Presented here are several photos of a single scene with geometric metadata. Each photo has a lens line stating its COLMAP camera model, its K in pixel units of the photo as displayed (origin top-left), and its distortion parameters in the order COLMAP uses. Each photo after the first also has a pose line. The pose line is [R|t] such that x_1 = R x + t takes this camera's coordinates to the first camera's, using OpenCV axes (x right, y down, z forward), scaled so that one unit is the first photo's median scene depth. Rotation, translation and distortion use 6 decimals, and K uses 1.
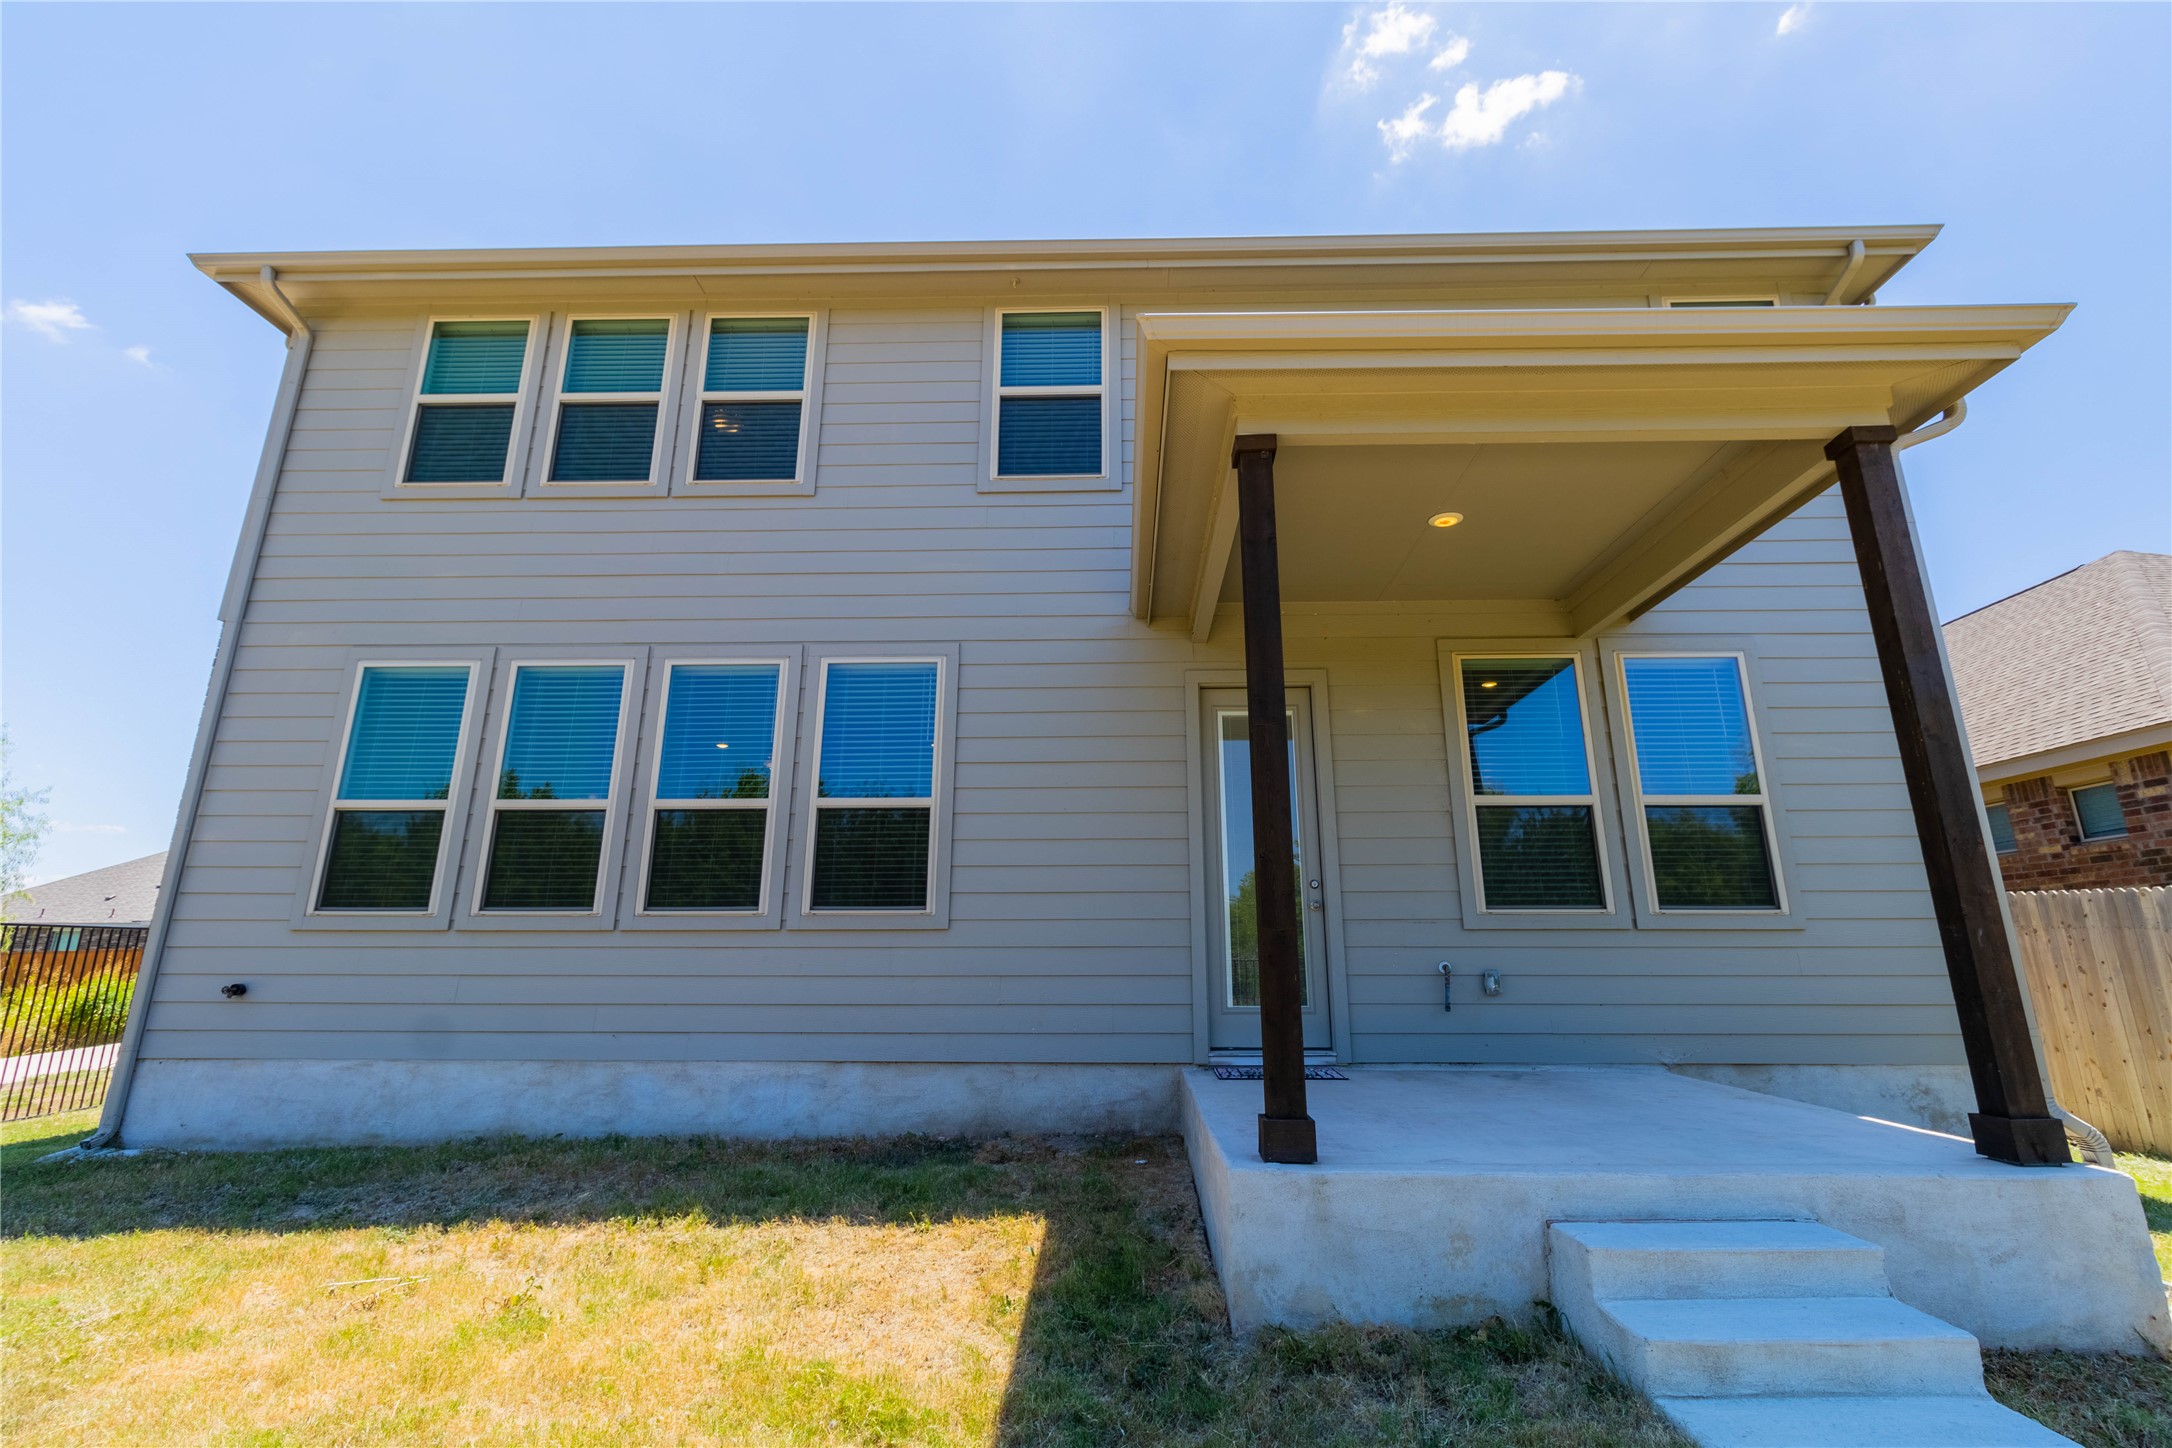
lens RADIAL K [[991.6, 0, 1086.0], [0, 991.6, 724.0], [0, 0, 1]] dist [-0.001004, -0.000383]
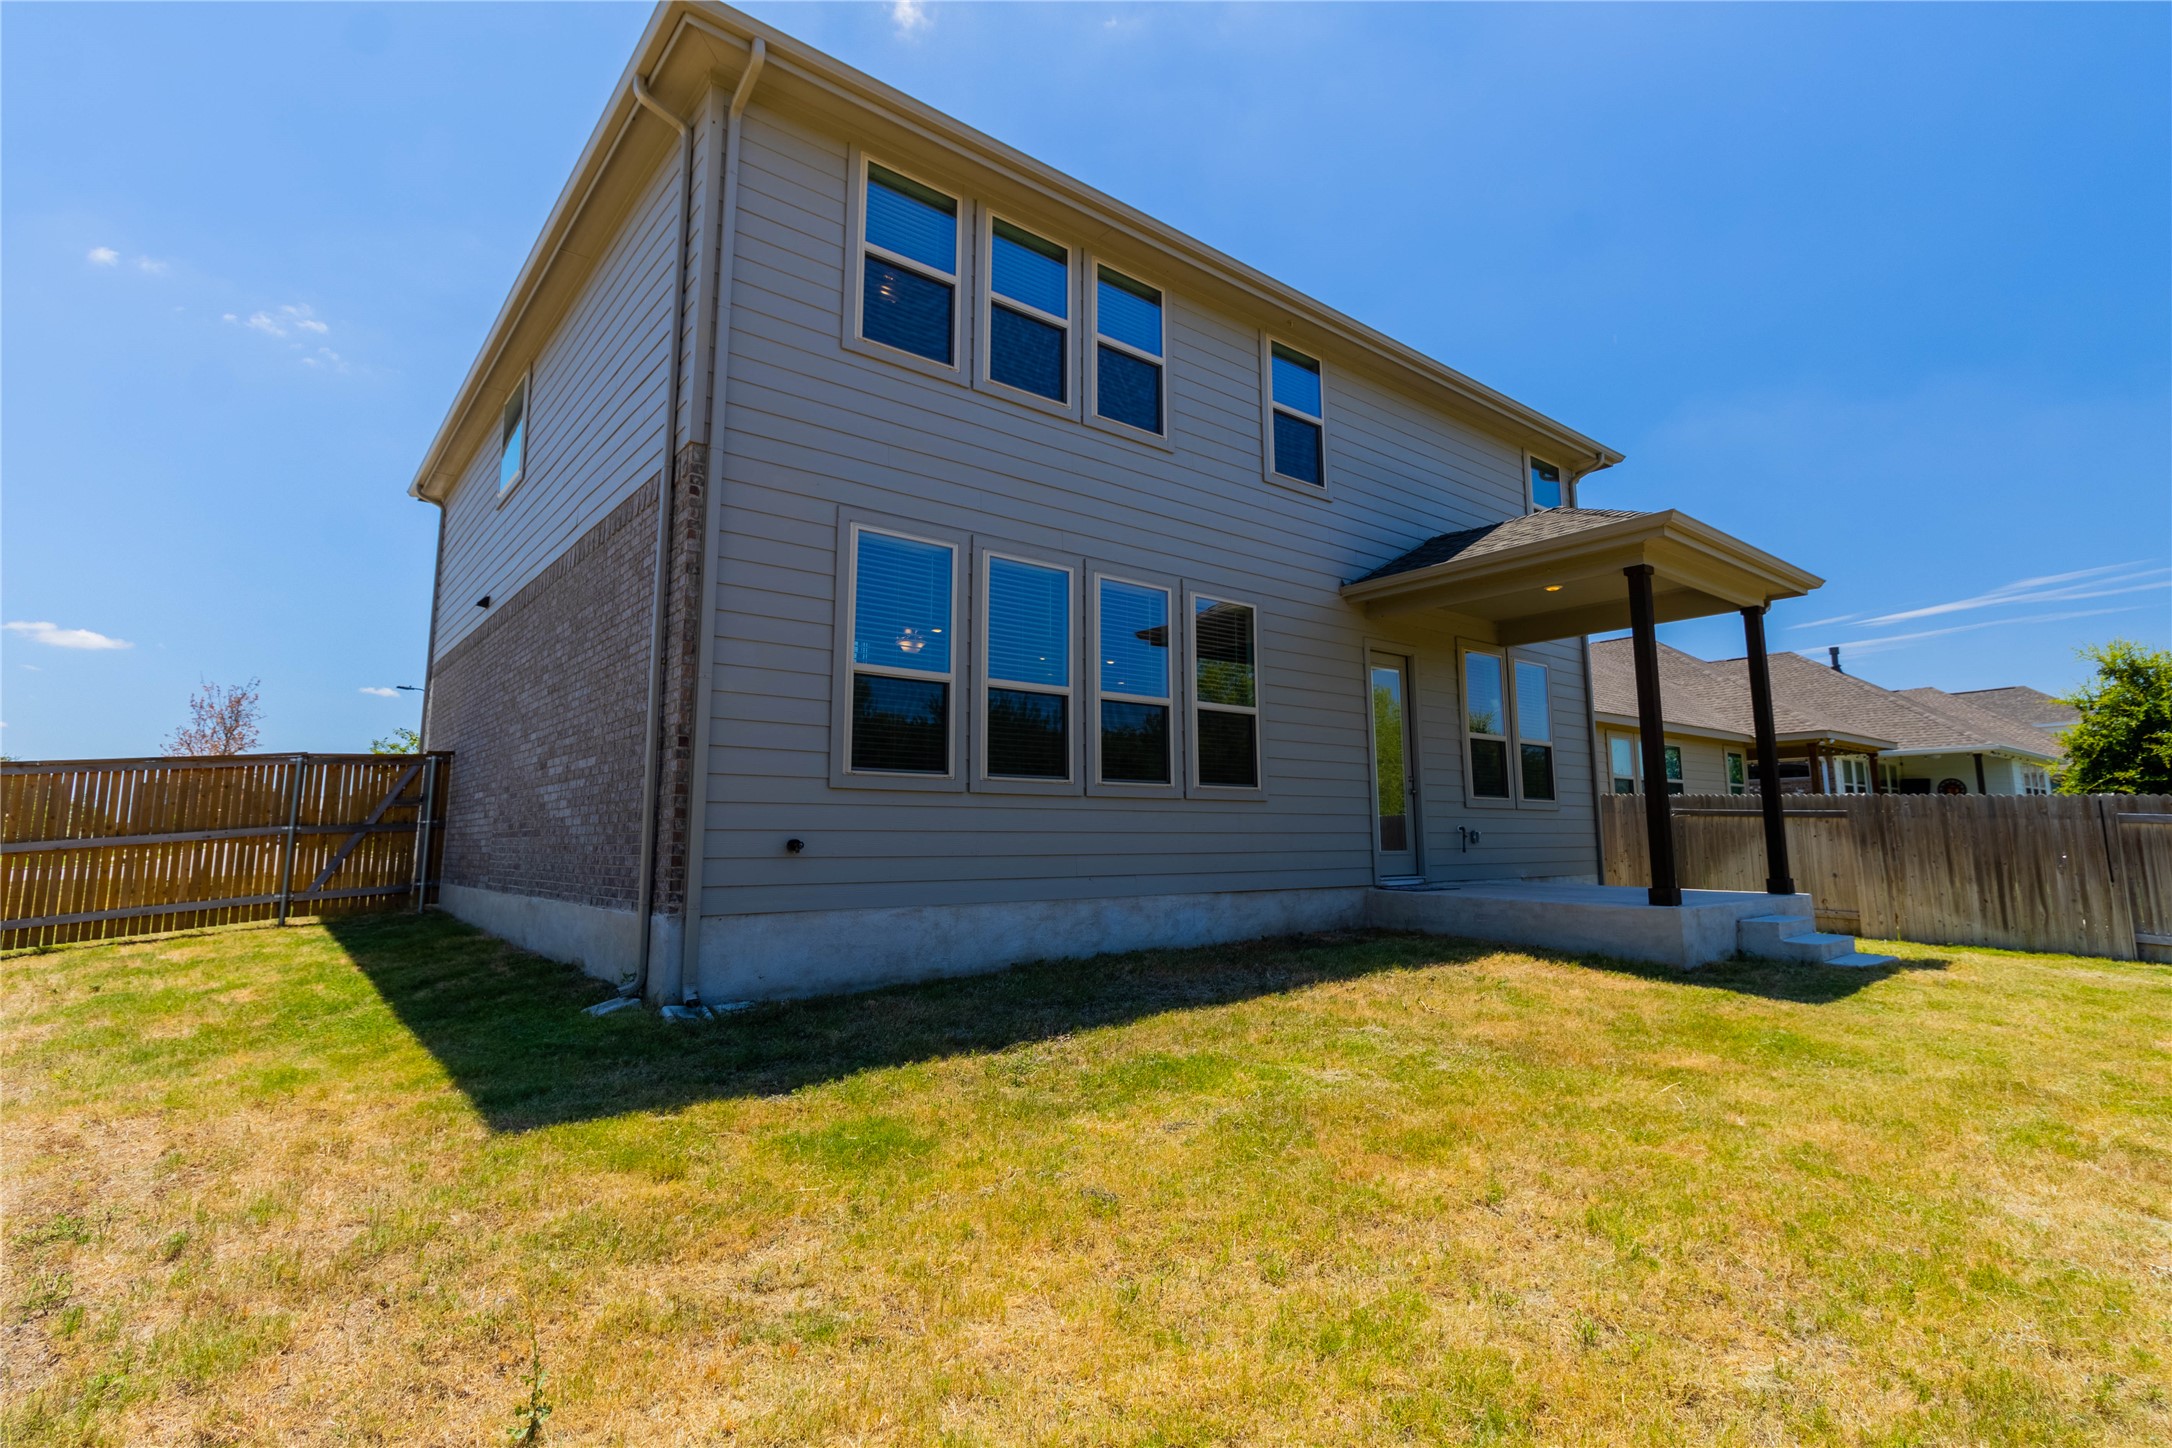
lens RADIAL K [[1043.5, 0, 1081.8], [0, 1043.5, 705.0], [0, 0, 1]] dist [0.000303, -0.000017]
pose [[0.764350, 0.079831, 0.639841, -1.318101], [-0.160739, 0.984570, 0.069177, 0.007934], [-0.624446, -0.155723, 0.765387, 0.029978]]
